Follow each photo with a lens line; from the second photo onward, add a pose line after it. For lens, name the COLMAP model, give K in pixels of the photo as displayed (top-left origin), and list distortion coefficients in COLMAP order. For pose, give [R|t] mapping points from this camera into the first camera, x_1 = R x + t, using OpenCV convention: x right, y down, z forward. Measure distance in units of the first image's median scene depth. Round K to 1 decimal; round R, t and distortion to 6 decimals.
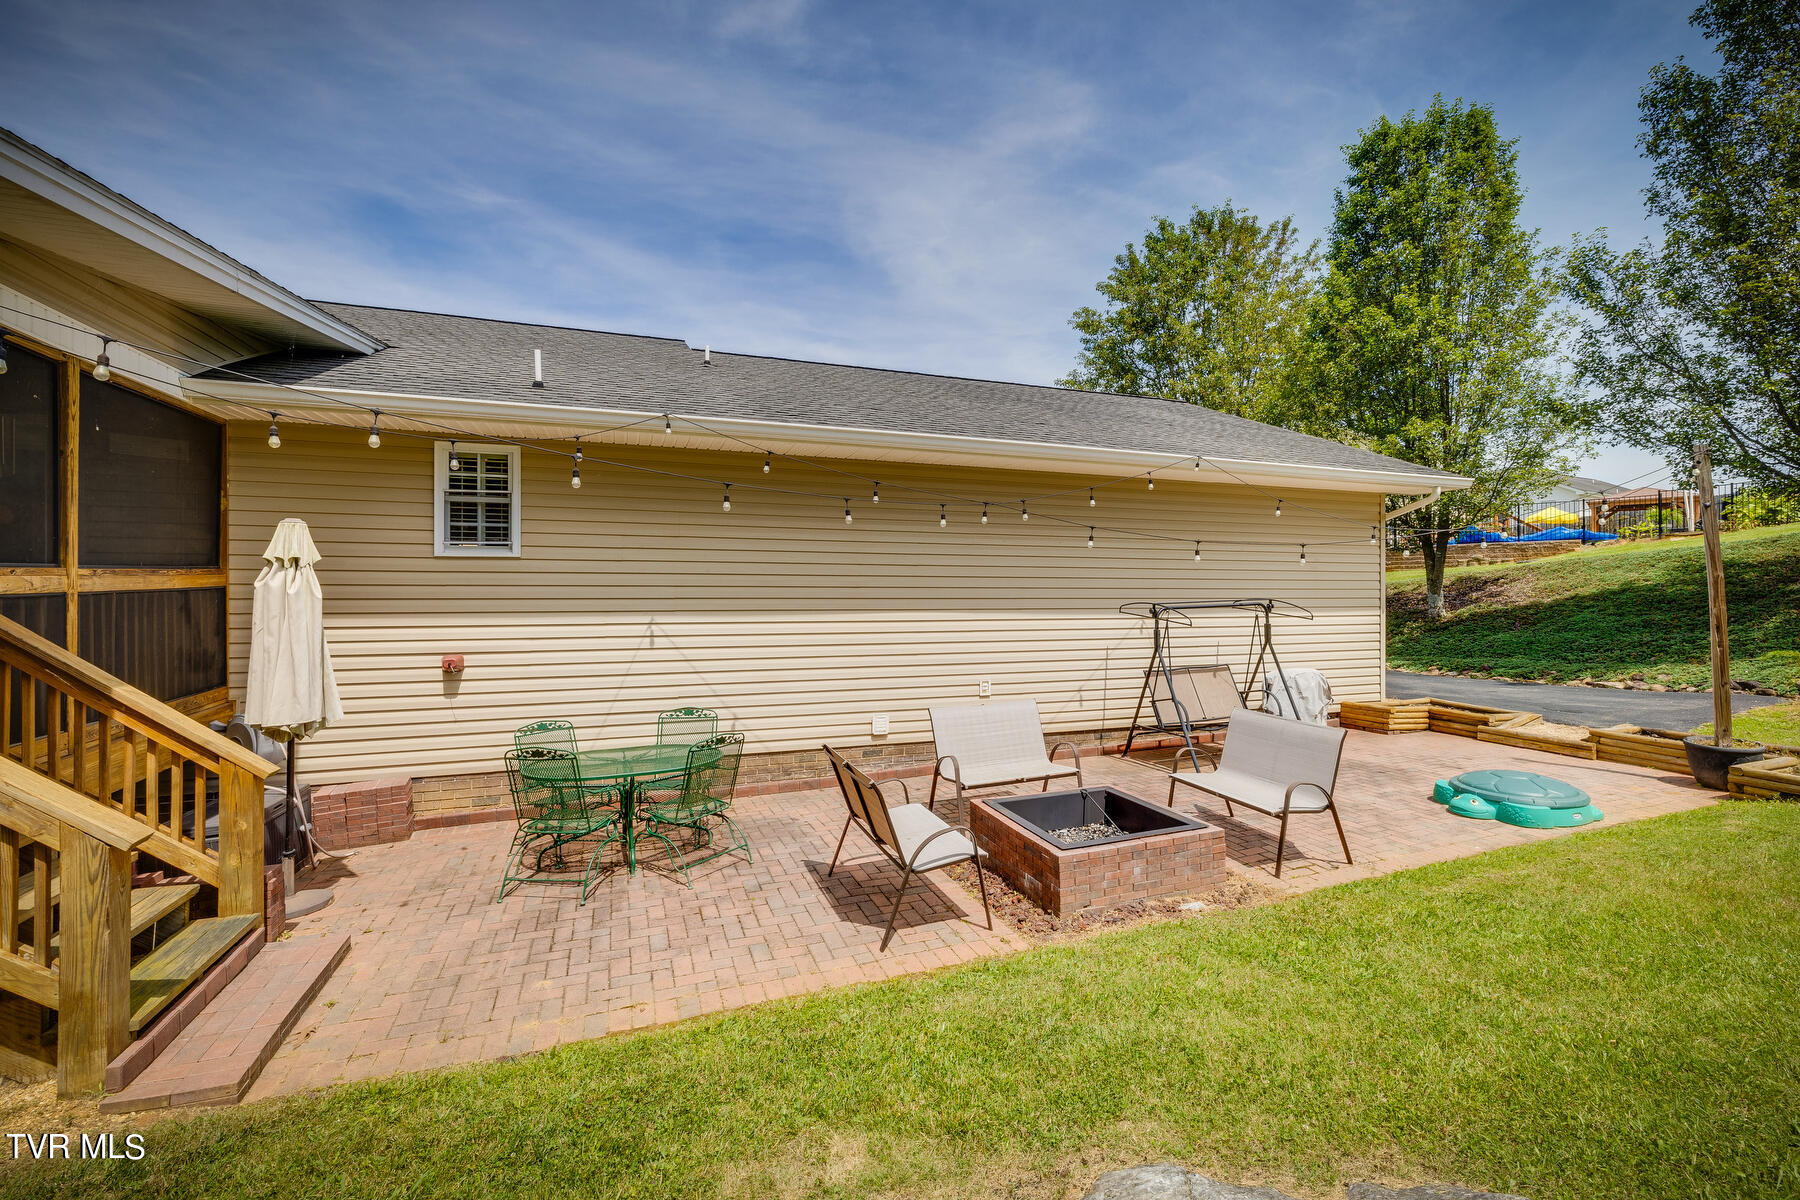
lens RADIAL K [[760.8, 0, 903.6], [0, 760.8, 591.4], [0, 0, 1]] dist [0.000243, 0.000160]
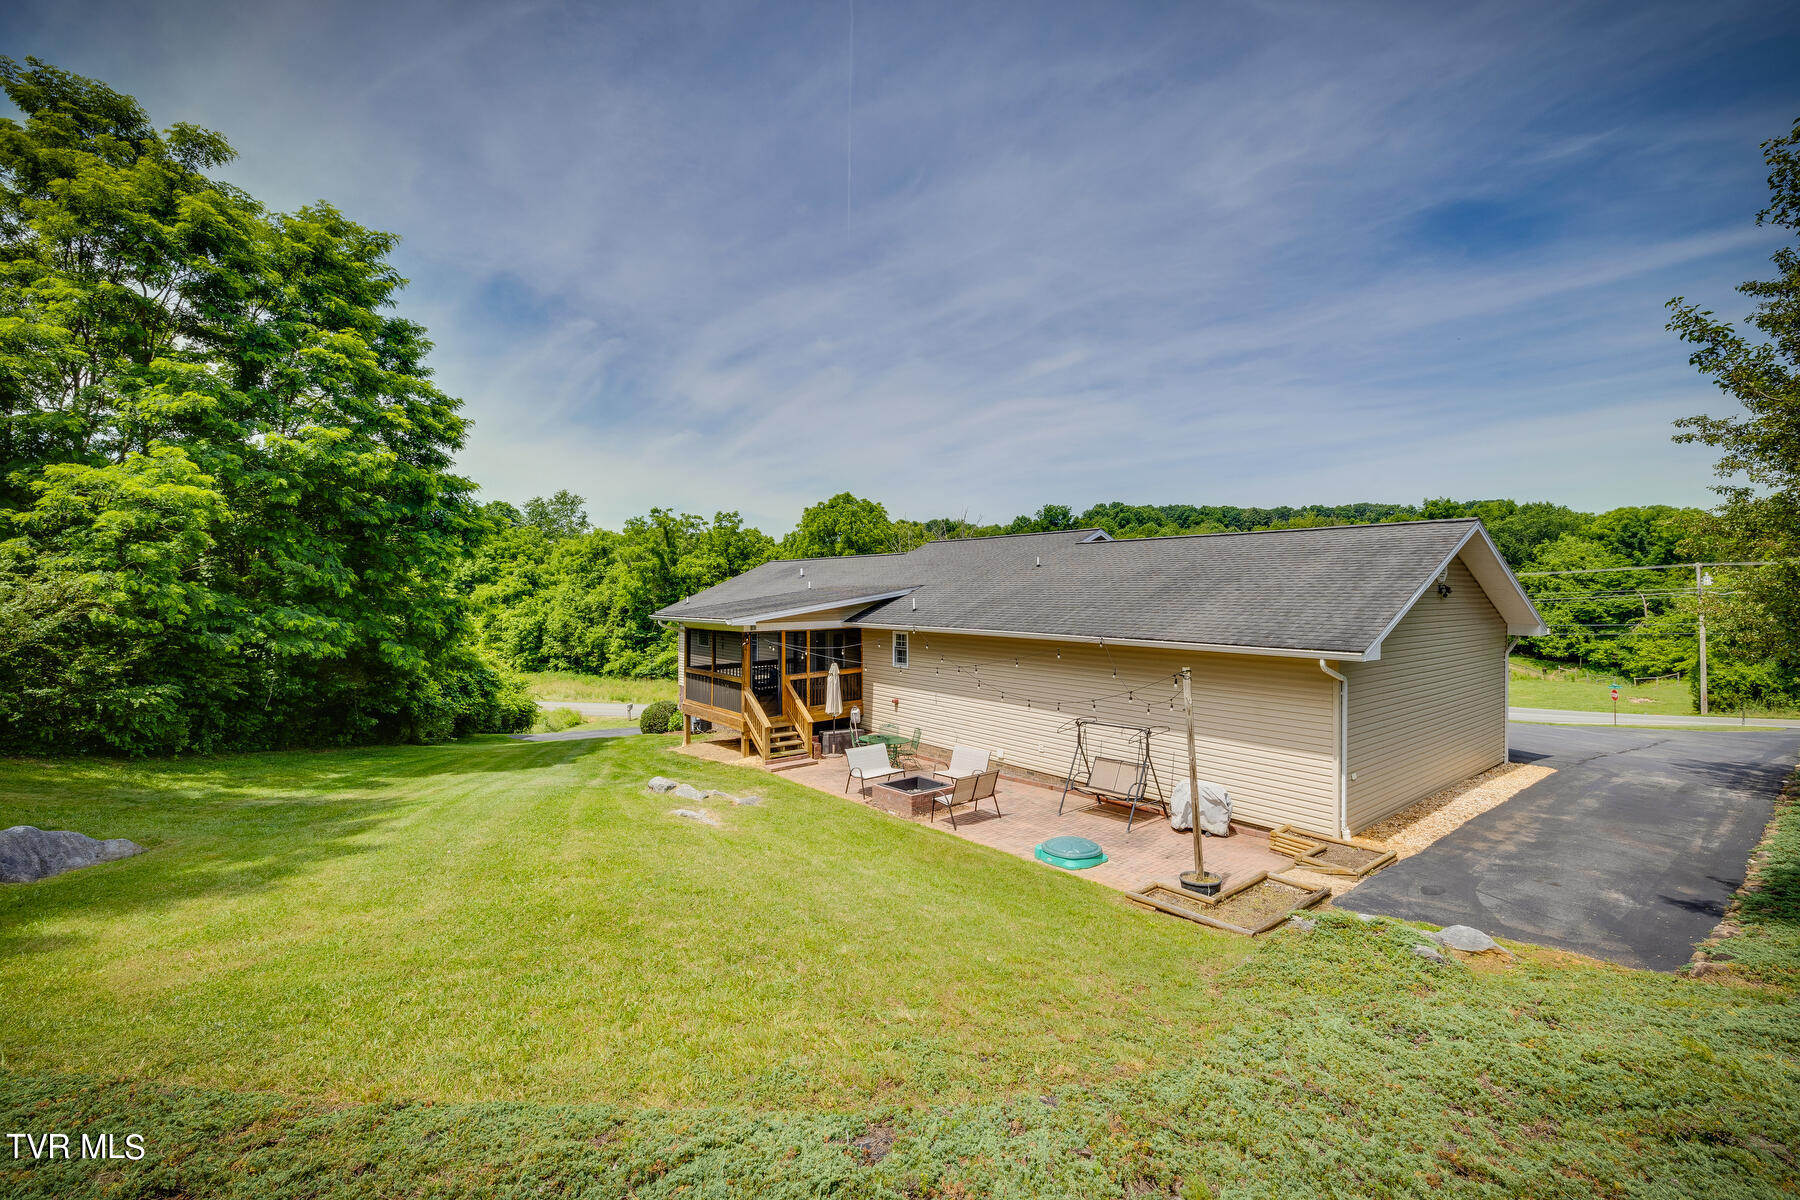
lens RADIAL K [[760.8, 0, 903.6], [0, 760.8, 591.4], [0, 0, 1]] dist [0.000243, 0.000160]
pose [[0.340501, -0.001538, -0.940243, 2.199454], [-0.001407, 0.999997, -0.002145, -0.329136], [0.940243, 0.002053, 0.340498, -0.023457]]
